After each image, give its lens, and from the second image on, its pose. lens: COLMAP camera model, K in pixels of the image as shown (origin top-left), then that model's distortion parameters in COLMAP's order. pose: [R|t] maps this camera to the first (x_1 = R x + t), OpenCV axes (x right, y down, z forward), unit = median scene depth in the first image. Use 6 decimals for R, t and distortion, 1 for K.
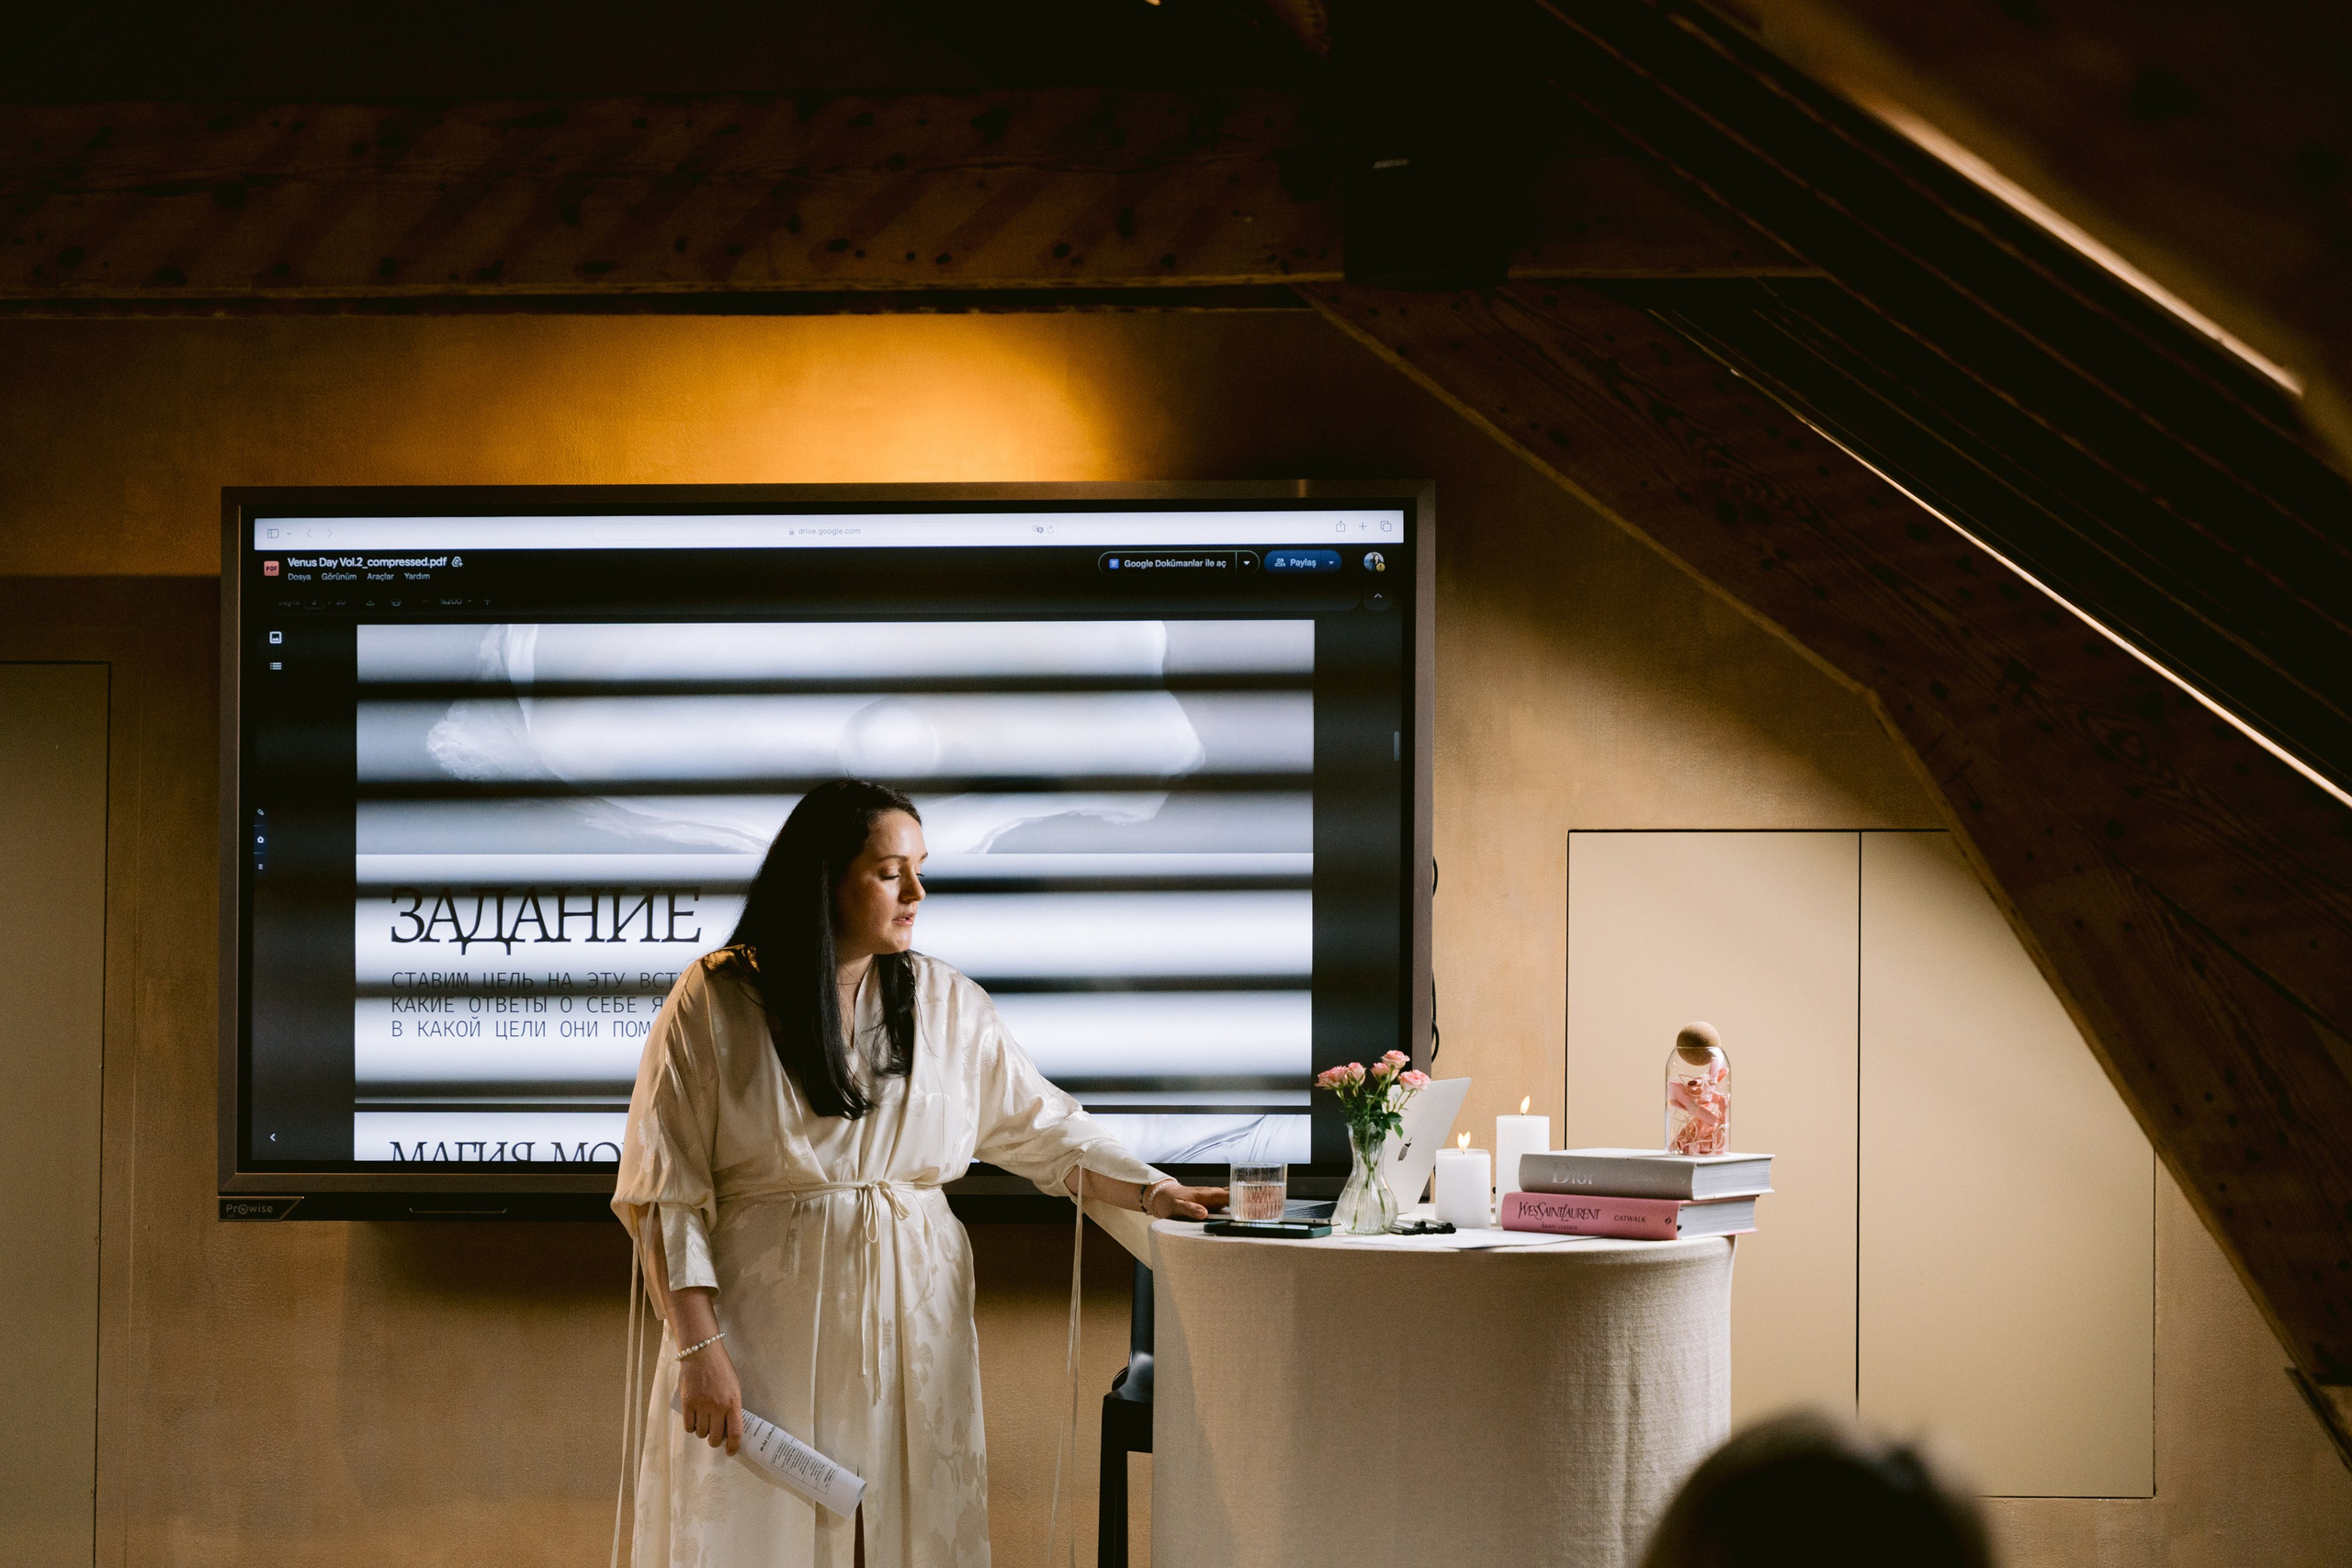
lens RADIAL K [[4519.2, 0, 1176.0], [0, 4519.2, 784.0], [0, 0, 1]] dist [0.000550, 0.404784]
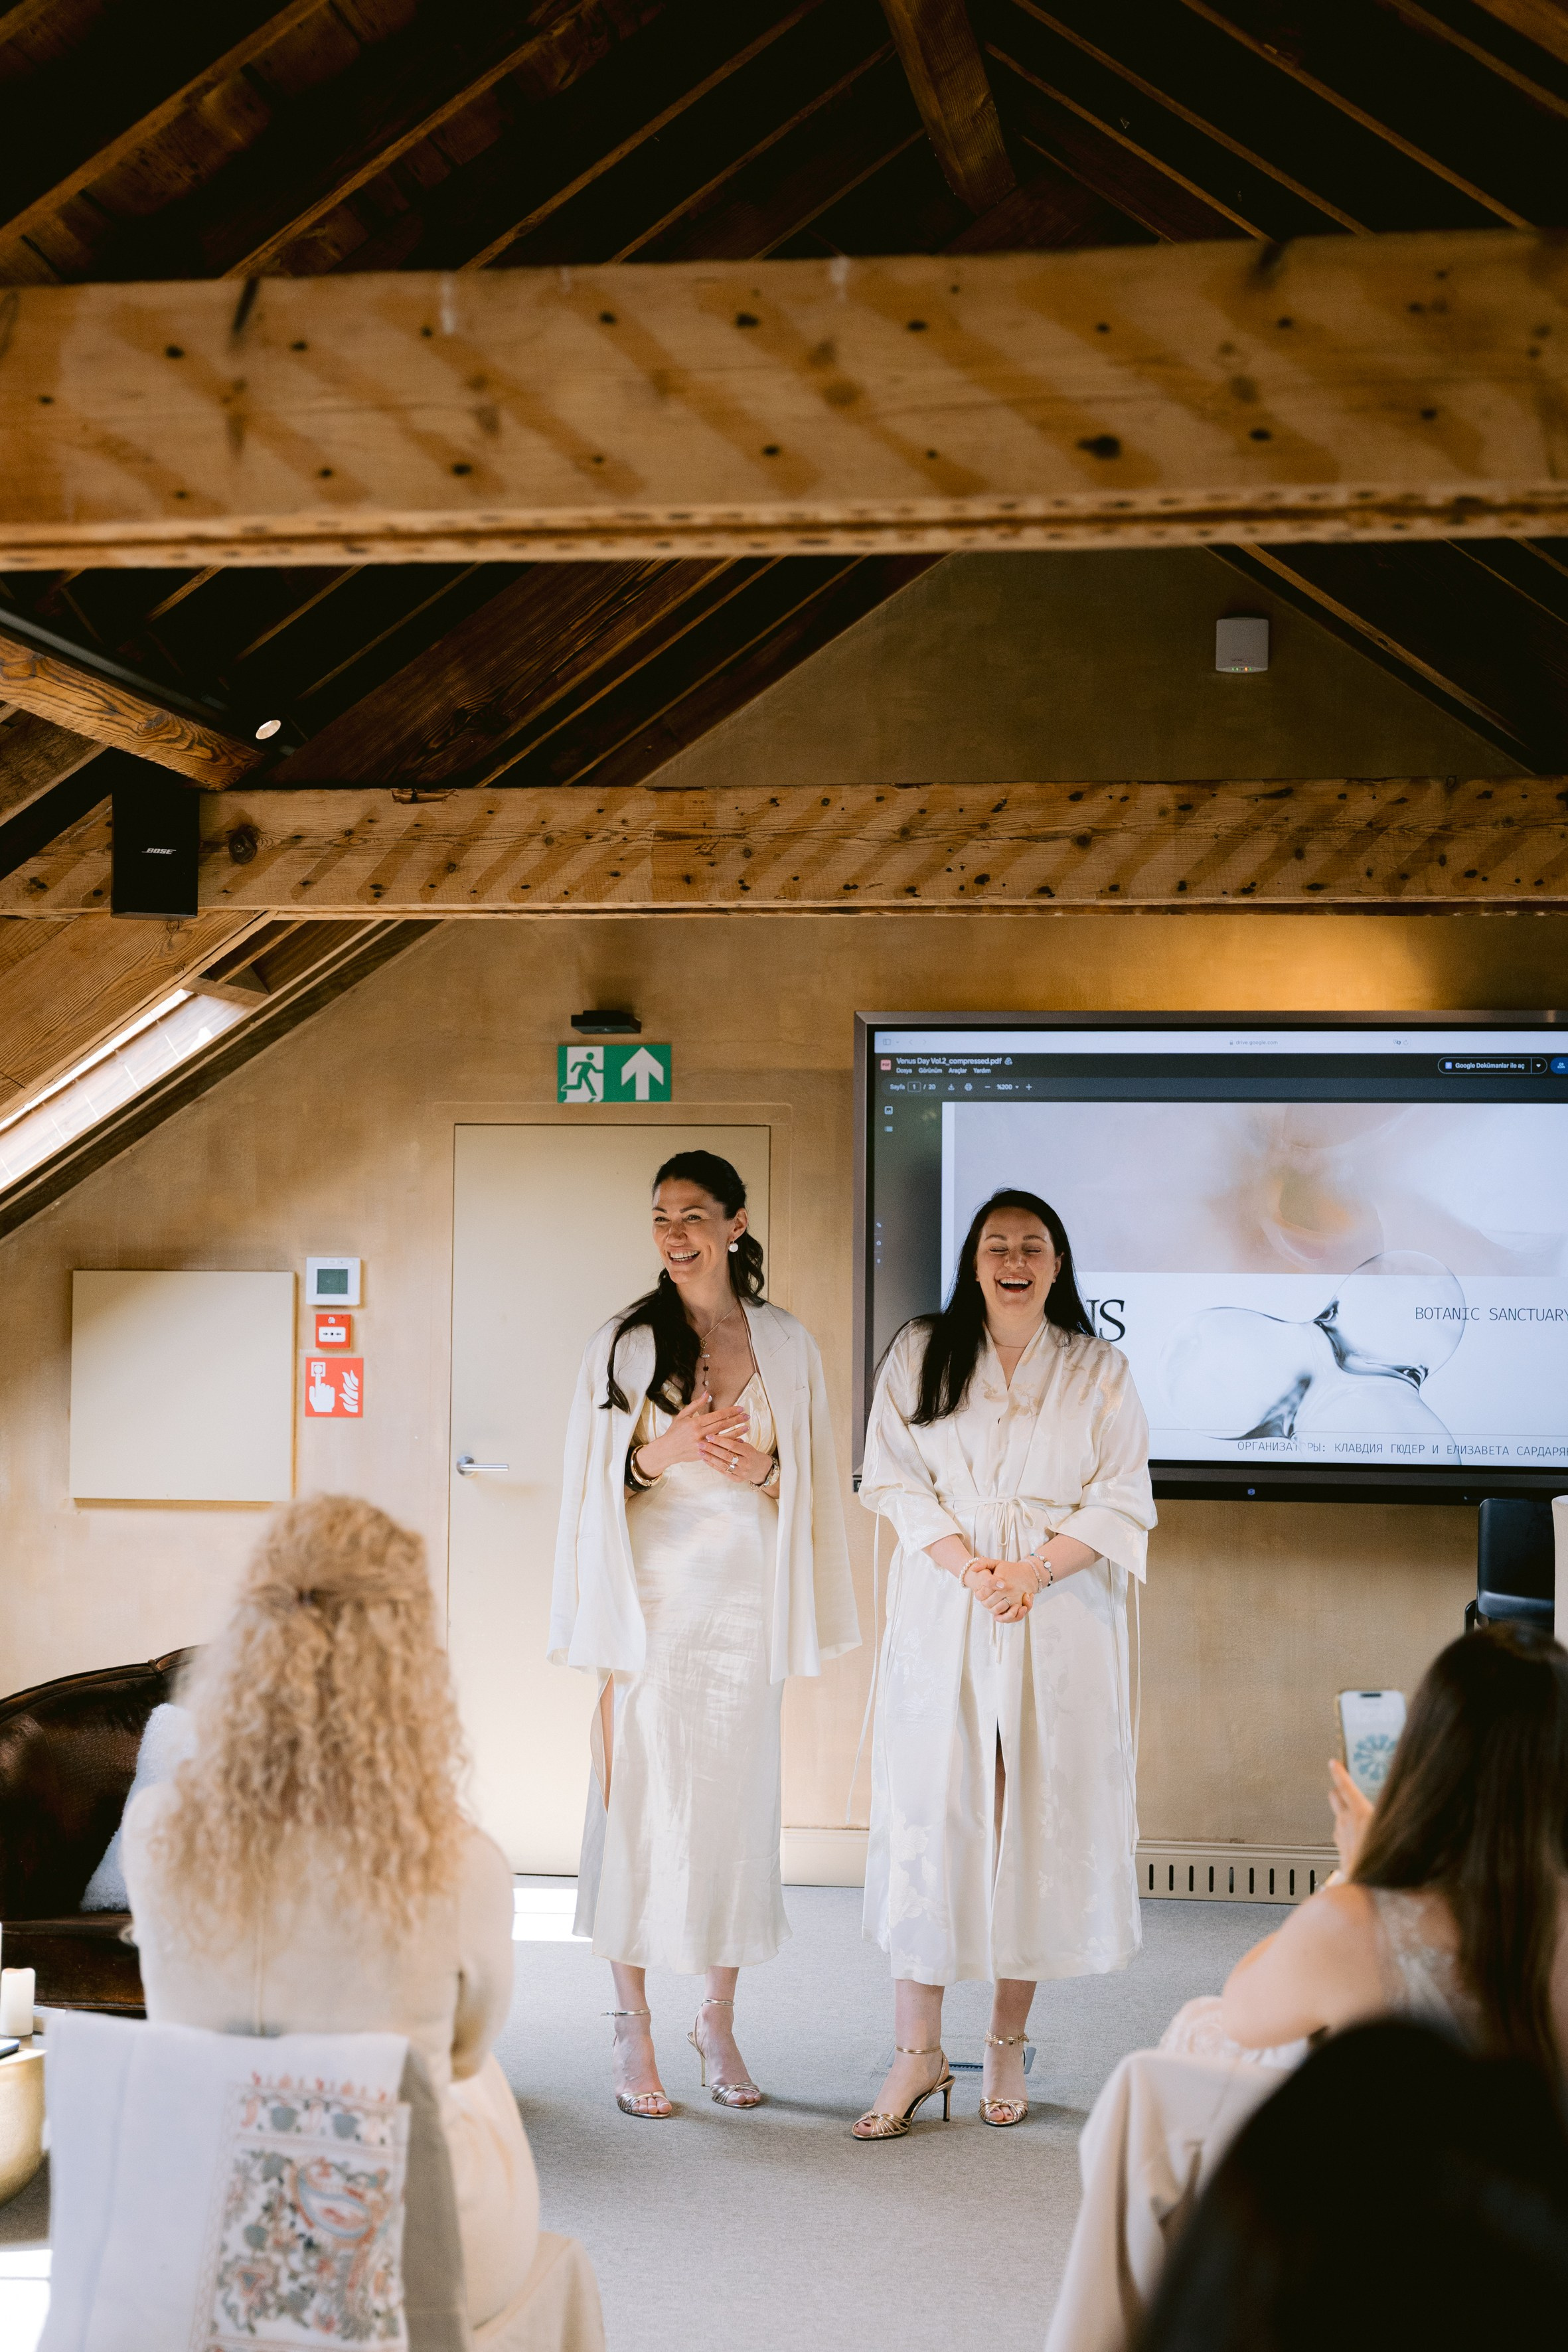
lens RADIAL K [[3371.2, 0, 784.0], [0, 3371.2, 1176.0], [0, 0, 1]] dist [-0.029302, 0.382412]
pose [[0.997298, 0.008885, -0.072918, -0.188593], [-0.009560, 0.999915, -0.008916, 0.000084], [0.072833, 0.009589, 0.997298, -0.164688]]
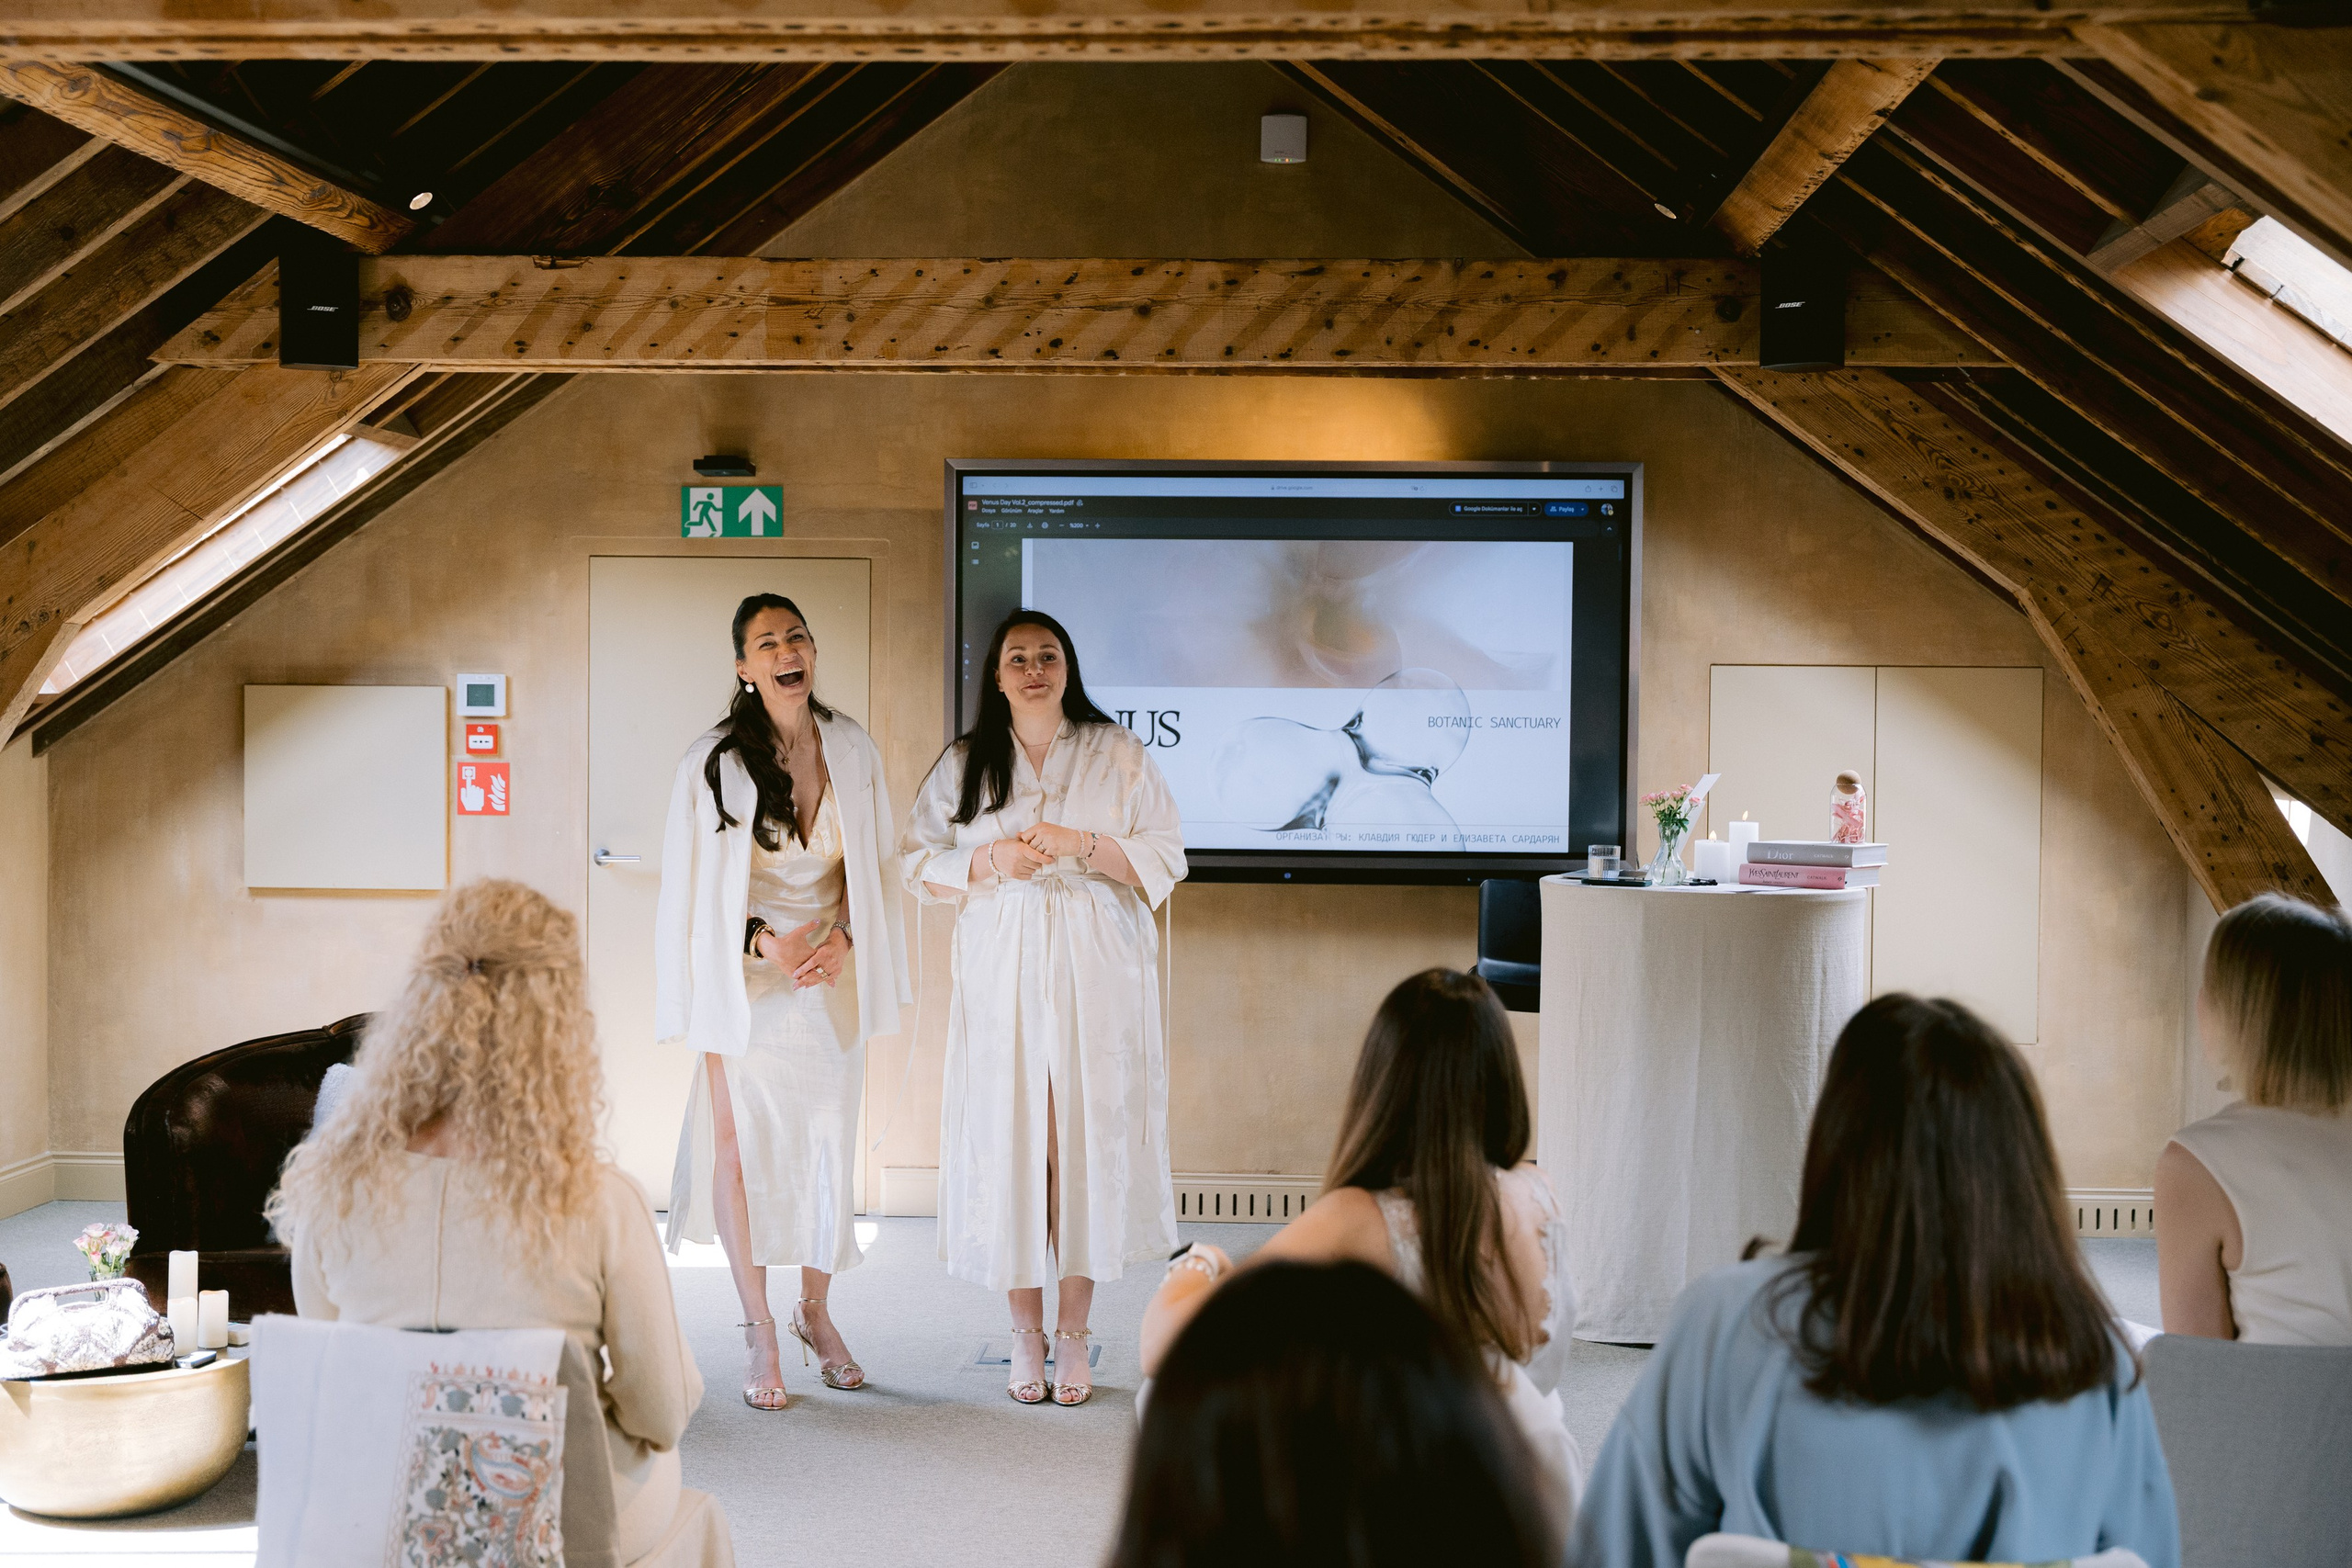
lens RADIAL K [[2988.9, 0, 1176.0], [0, 2988.9, 784.0], [0, 0, 1]] dist [0.016991, -0.018024]
pose [[0.999620, 0.010153, 0.025620, -0.187342], [-0.011401, 0.998731, 0.049049, 0.002444], [-0.025090, -0.049322, 0.998468, -0.191712]]
